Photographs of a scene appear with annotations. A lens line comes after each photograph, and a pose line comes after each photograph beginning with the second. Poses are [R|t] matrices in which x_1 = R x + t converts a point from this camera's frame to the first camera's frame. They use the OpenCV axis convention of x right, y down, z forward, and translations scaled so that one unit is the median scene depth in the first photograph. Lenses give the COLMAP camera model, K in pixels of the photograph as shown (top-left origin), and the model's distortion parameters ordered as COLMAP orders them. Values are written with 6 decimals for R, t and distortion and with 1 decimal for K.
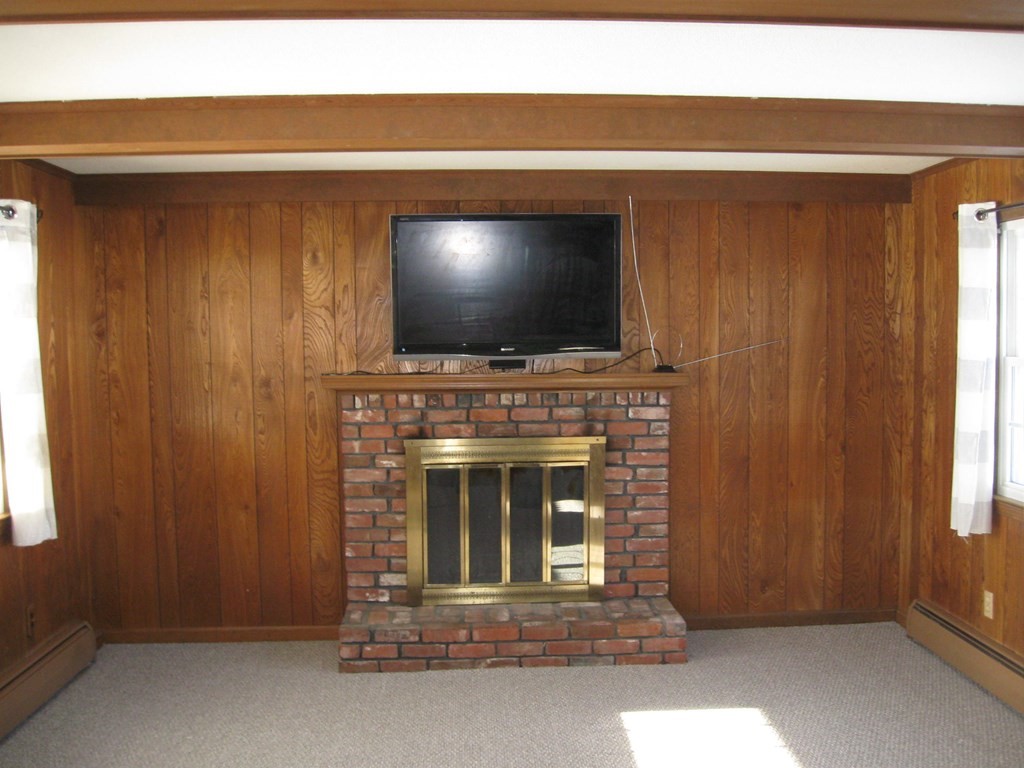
lens RADIAL K [[1049.0, 0, 509.6], [0, 1049.0, 390.7], [0, 0, 1]] dist [-0.100687, 0.000000]
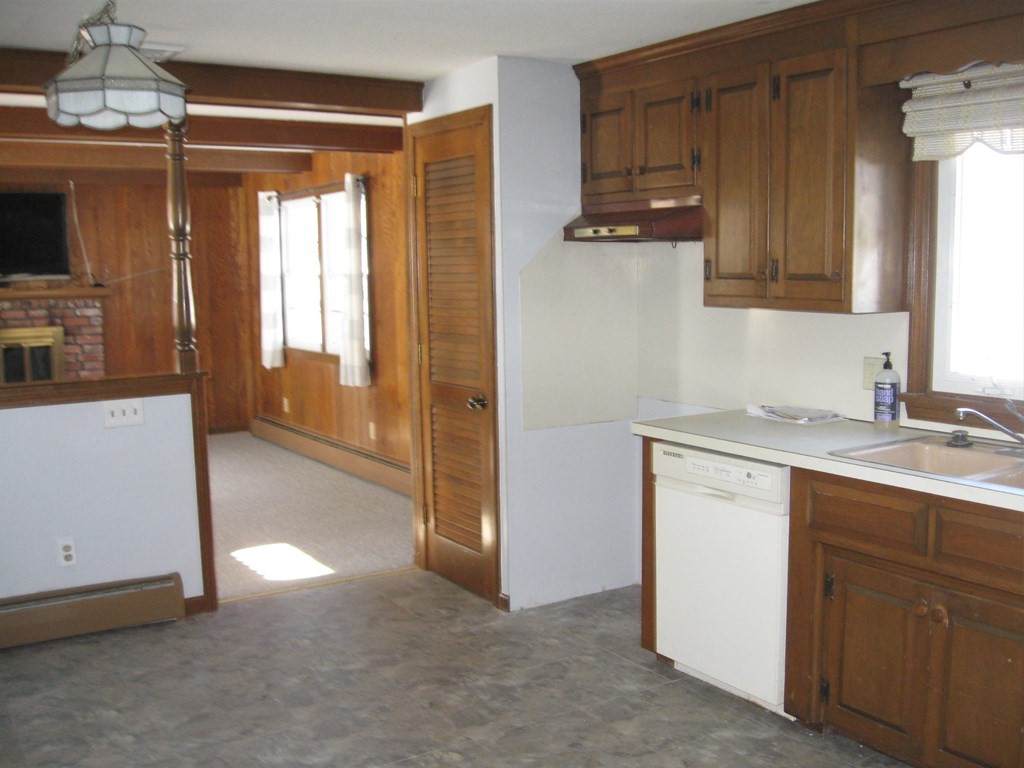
lens RADIAL K [[1049.0, 0, 544.1], [0, 1049.0, 368.9], [0, 0, 1]] dist [-0.100687, 0.000000]
pose [[0.851222, -0.054320, 0.521987, -0.109891], [0.037100, 0.998369, 0.043393, 0.067632], [-0.523493, -0.017571, 0.851849, -0.776495]]
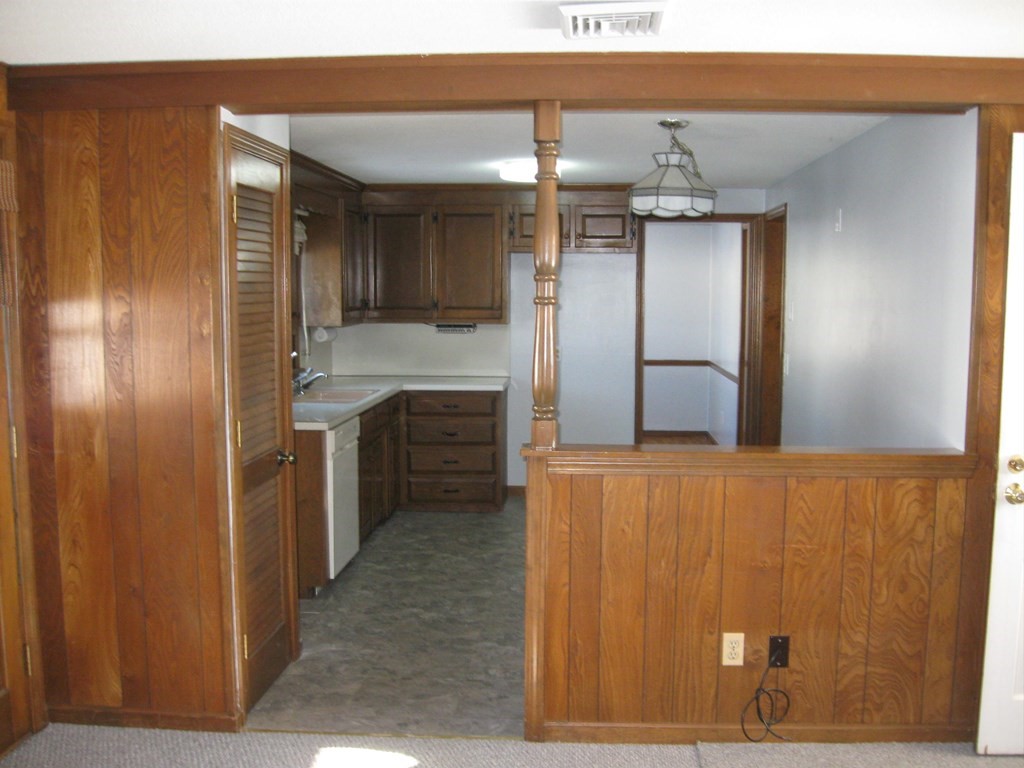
lens RADIAL K [[1049.0, 0, 507.4], [0, 1049.0, 389.0], [0, 0, 1]] dist [-0.100687, 0.000000]
pose [[-0.991257, -0.005490, 0.131830, 0.164184], [0.015910, 0.986871, 0.160726, -0.188211], [-0.130982, 0.161419, -0.978155, 2.532372]]
